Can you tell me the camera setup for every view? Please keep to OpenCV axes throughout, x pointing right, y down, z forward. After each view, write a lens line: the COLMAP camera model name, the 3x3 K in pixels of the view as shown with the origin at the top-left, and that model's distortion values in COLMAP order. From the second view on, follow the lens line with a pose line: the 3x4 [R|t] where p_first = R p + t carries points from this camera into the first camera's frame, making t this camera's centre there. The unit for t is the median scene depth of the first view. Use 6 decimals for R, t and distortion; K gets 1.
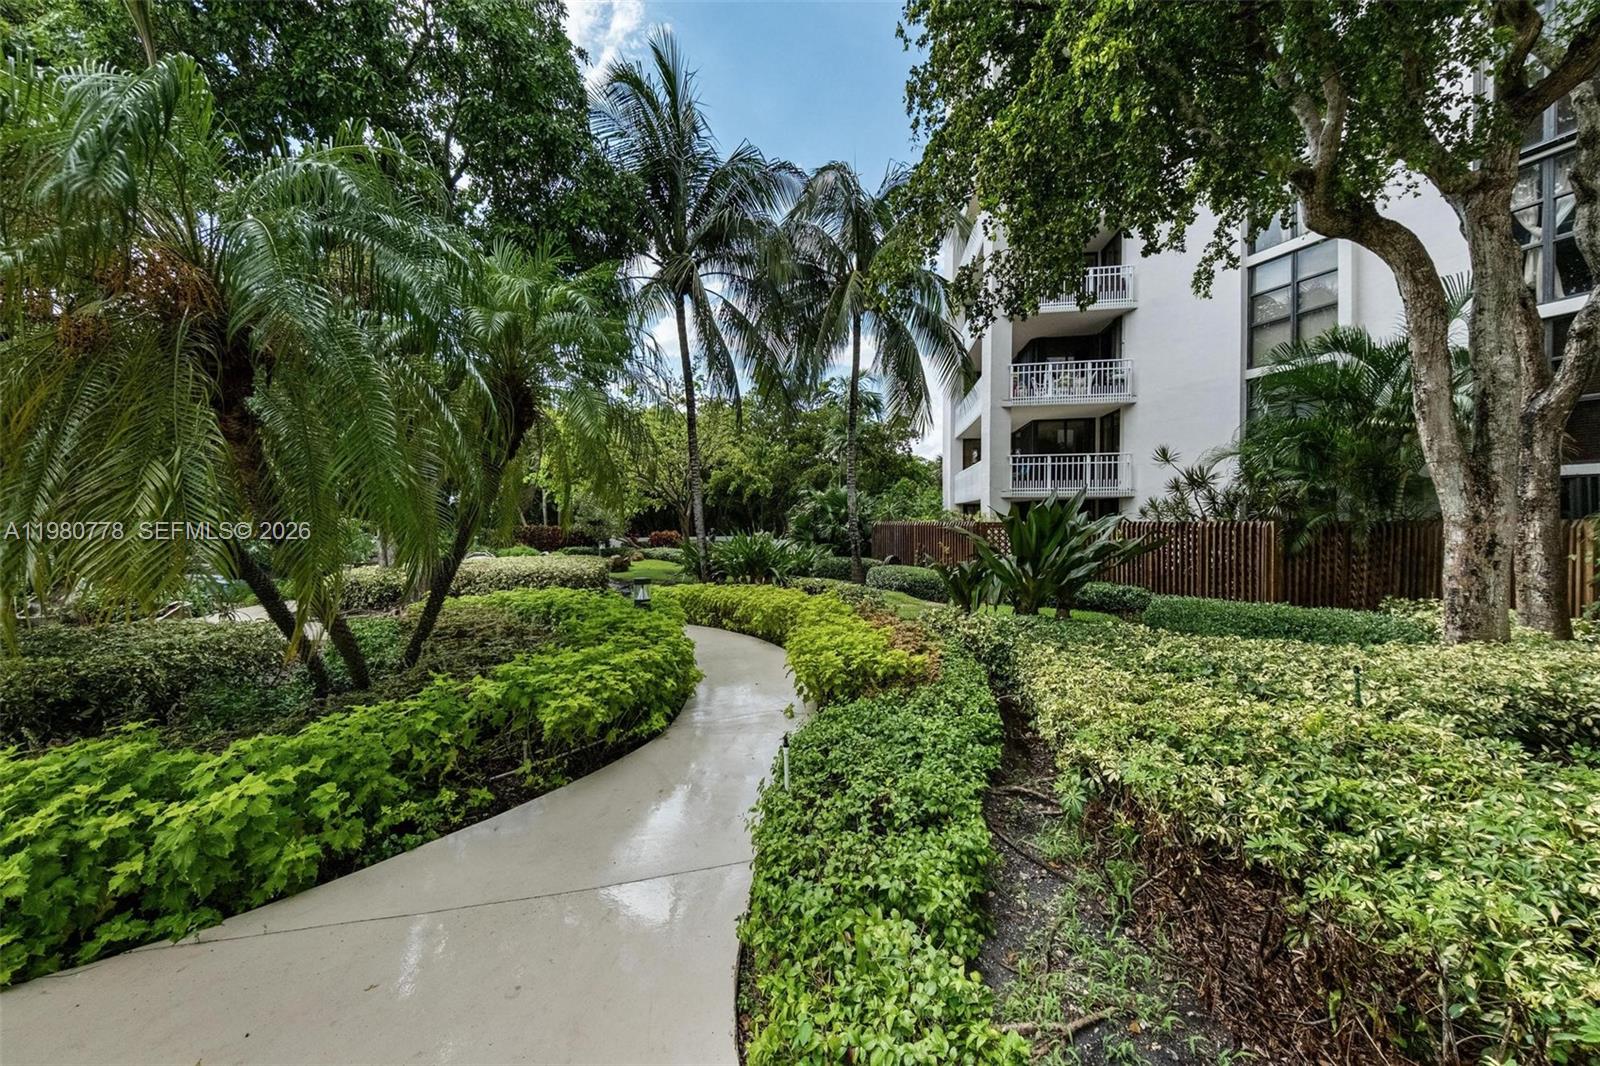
lens RADIAL K [[553.5, 0, 800.0], [0, 553.5, 533.0], [0, 0, 1]] dist [-0.001111, -0.004330]
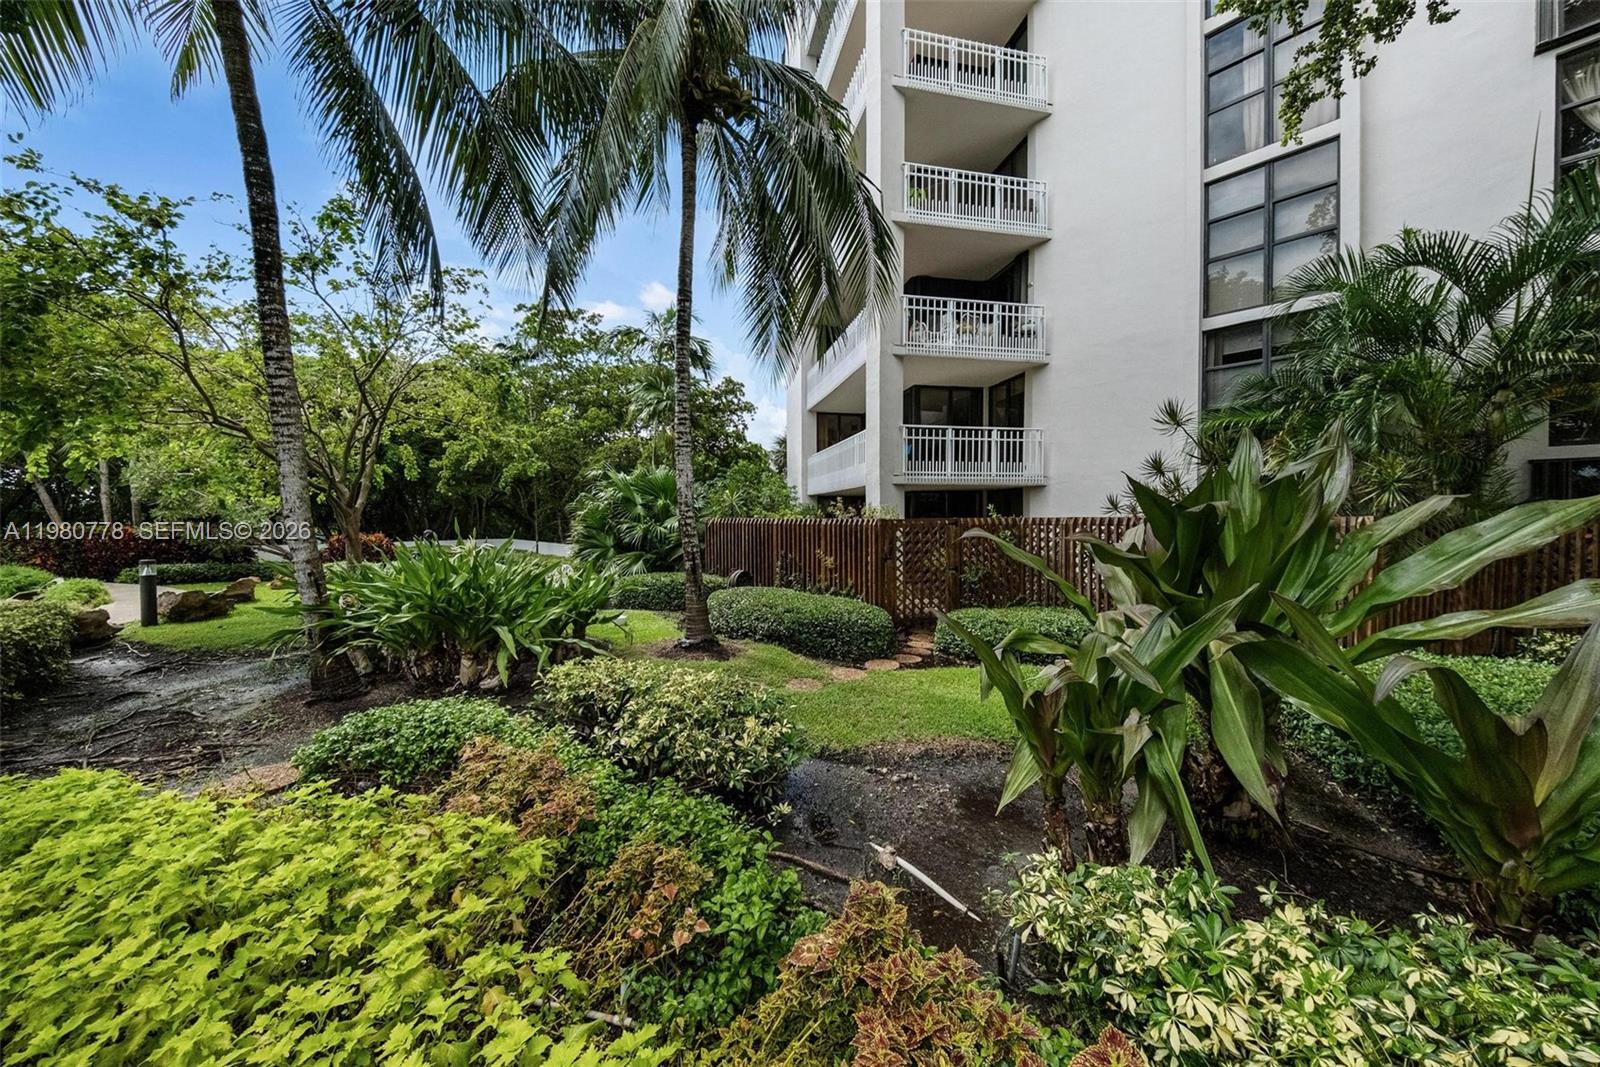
lens RADIAL K [[553.5, 0, 800.0], [0, 553.5, 533.5], [0, 0, 1]] dist [-0.001111, -0.004330]
pose [[0.941740, -0.010395, 0.336180, 0.015272], [0.009638, 0.999946, 0.003918, -0.004372], [-0.336203, -0.000450, 0.941790, 0.370205]]
